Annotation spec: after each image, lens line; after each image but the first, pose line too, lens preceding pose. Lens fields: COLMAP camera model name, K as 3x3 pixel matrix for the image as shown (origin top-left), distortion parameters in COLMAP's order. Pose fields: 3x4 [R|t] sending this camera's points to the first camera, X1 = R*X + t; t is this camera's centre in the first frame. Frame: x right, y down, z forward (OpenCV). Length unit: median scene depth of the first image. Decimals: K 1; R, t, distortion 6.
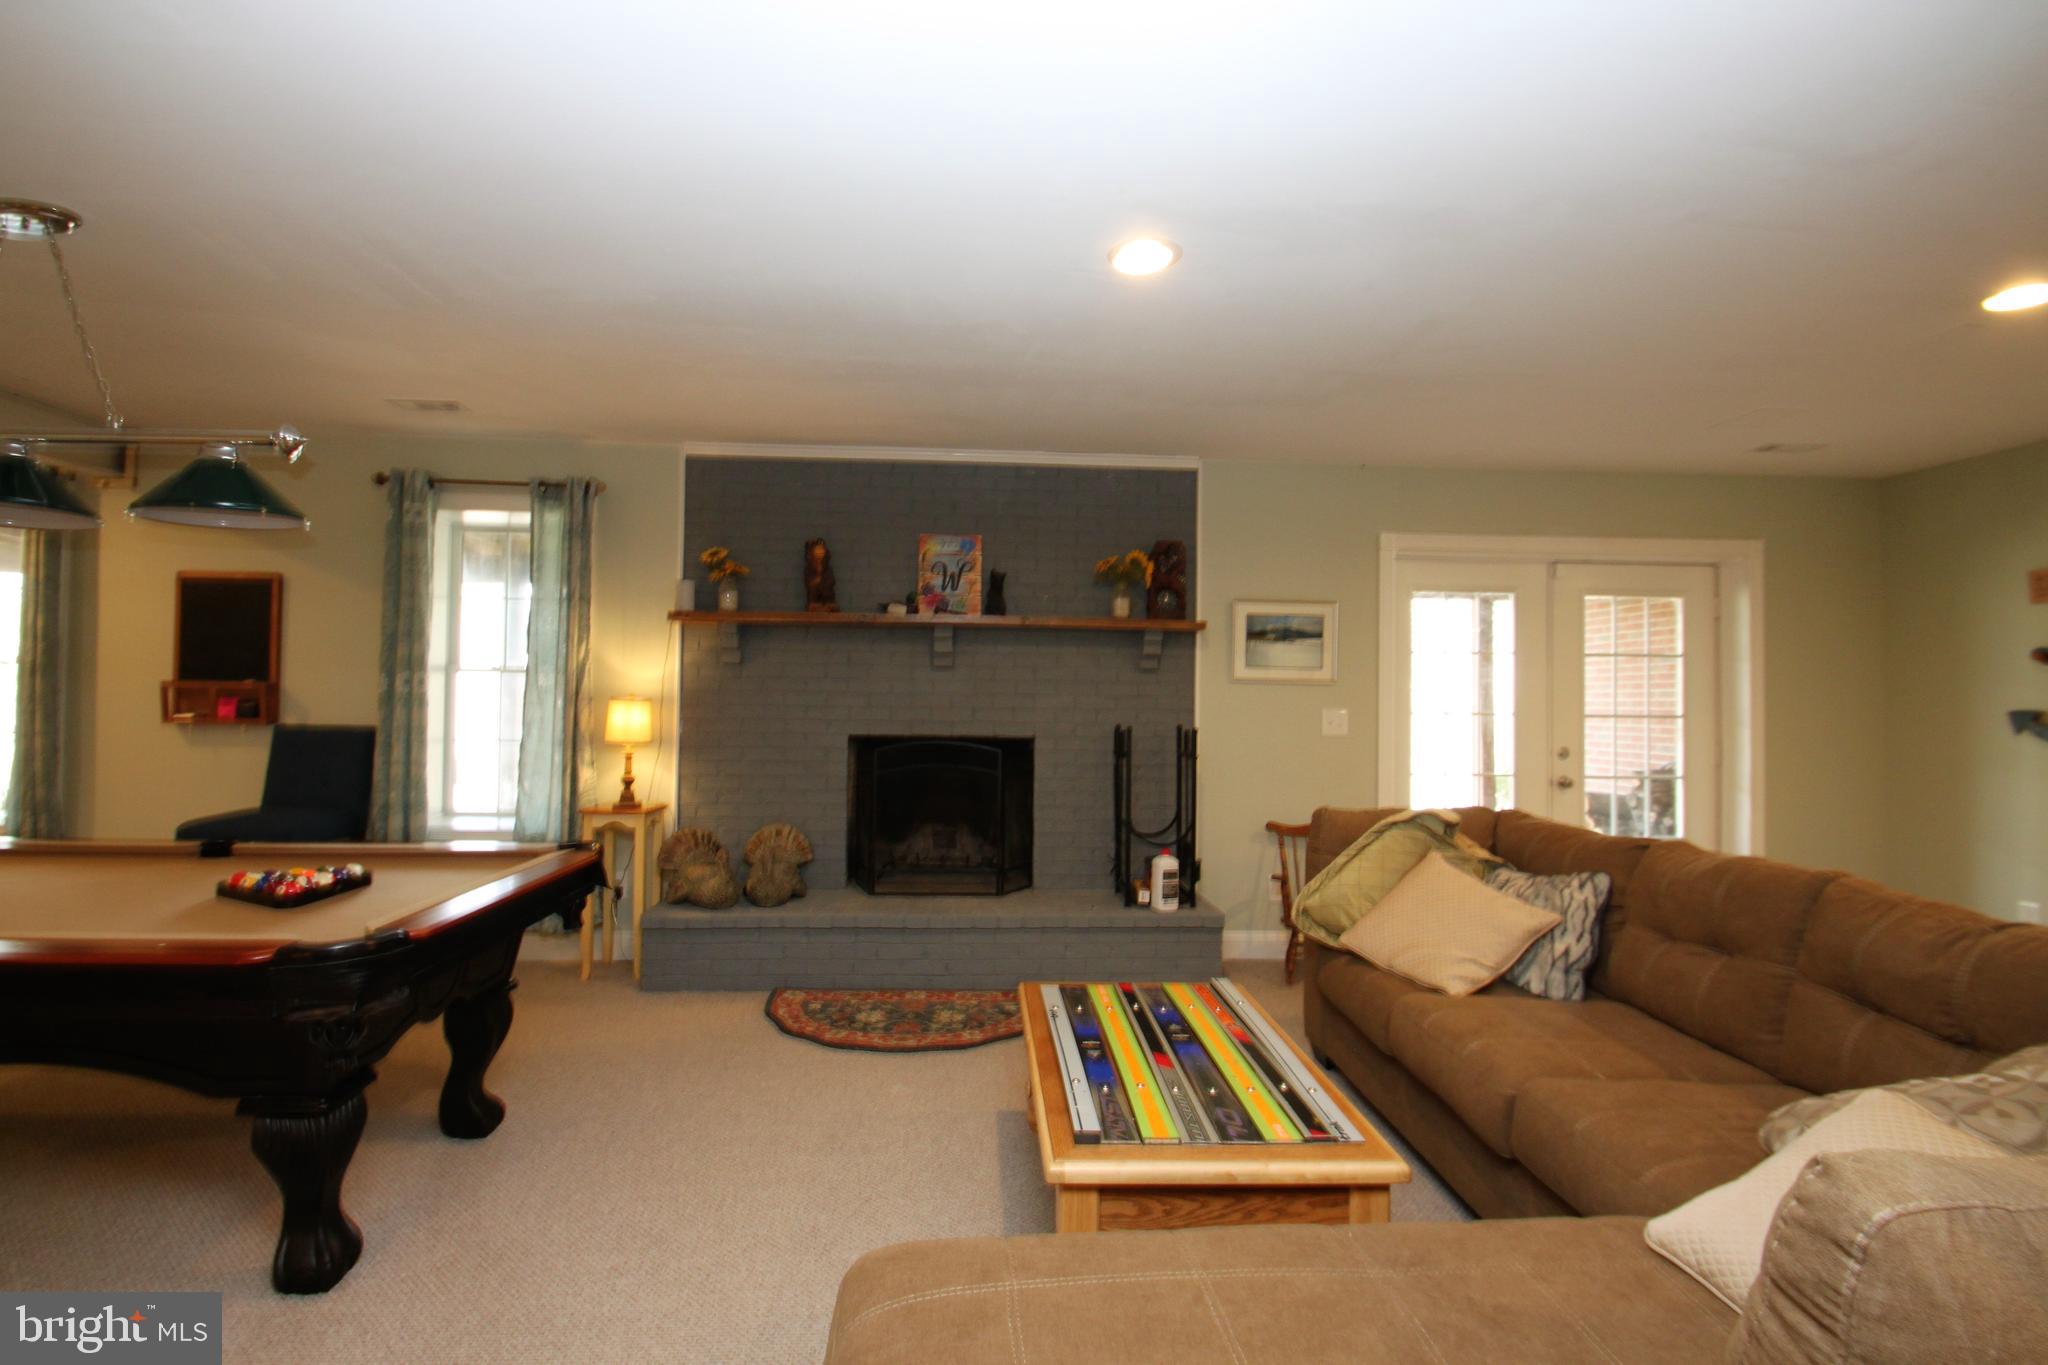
lens RADIAL K [[944.9, 0, 1018.0], [0, 944.9, 685.7], [0, 0, 1]] dist [0.003840, -0.012565]
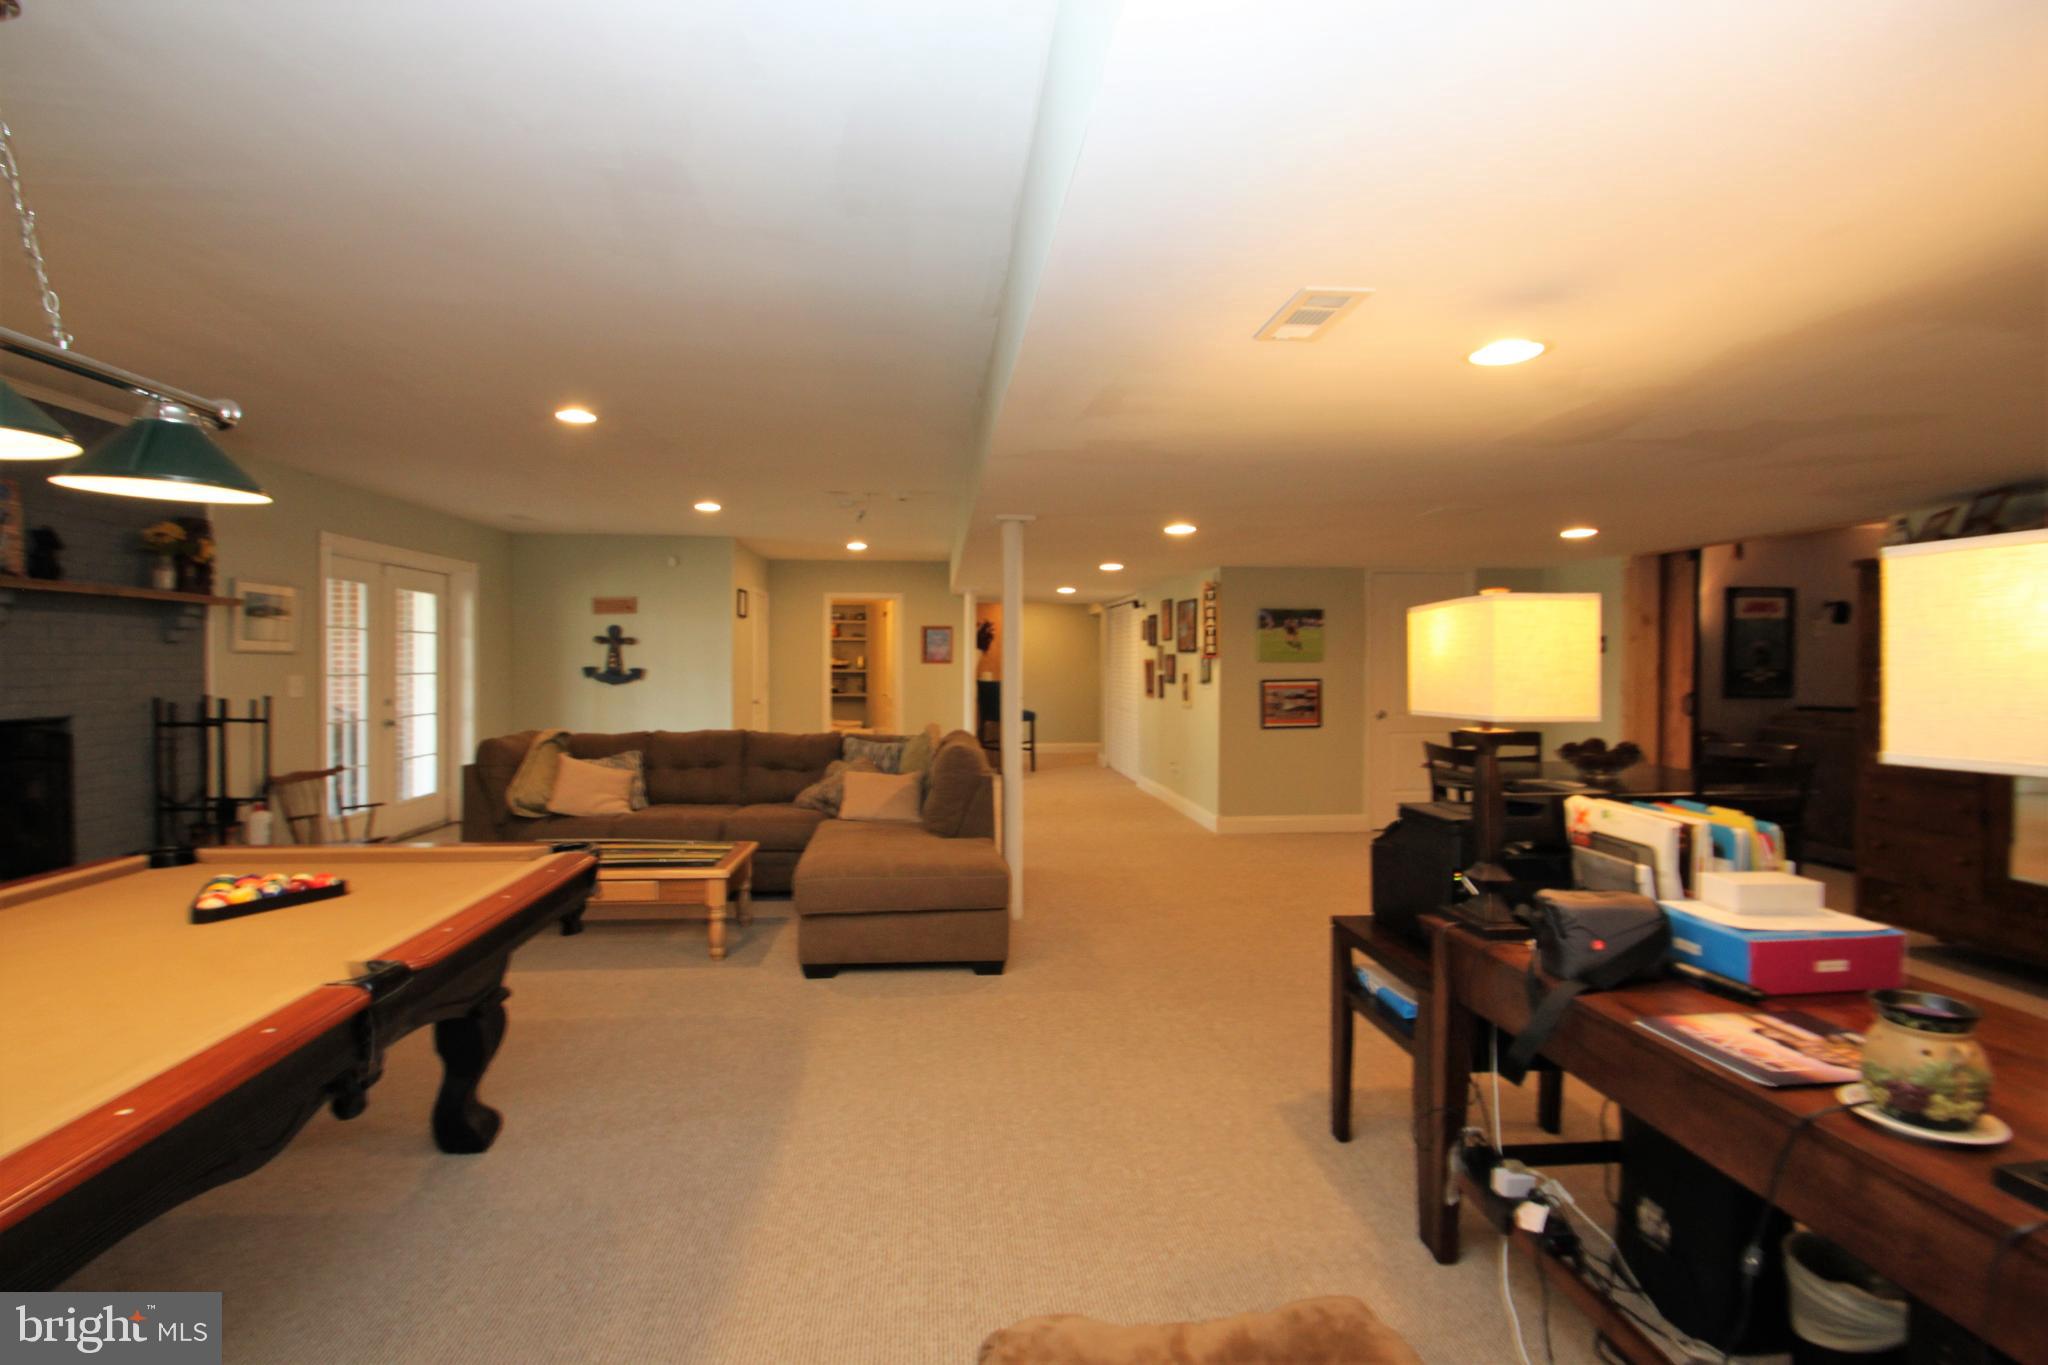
lens RADIAL K [[944.9, 0, 1003.2], [0, 944.9, 668.4], [0, 0, 1]] dist [0.003840, -0.012565]
pose [[-0.029160, -0.021500, 0.999344, -0.902171], [-0.020261, 0.999576, 0.020914, -0.027502], [-0.999369, -0.019638, -0.029583, 0.144773]]
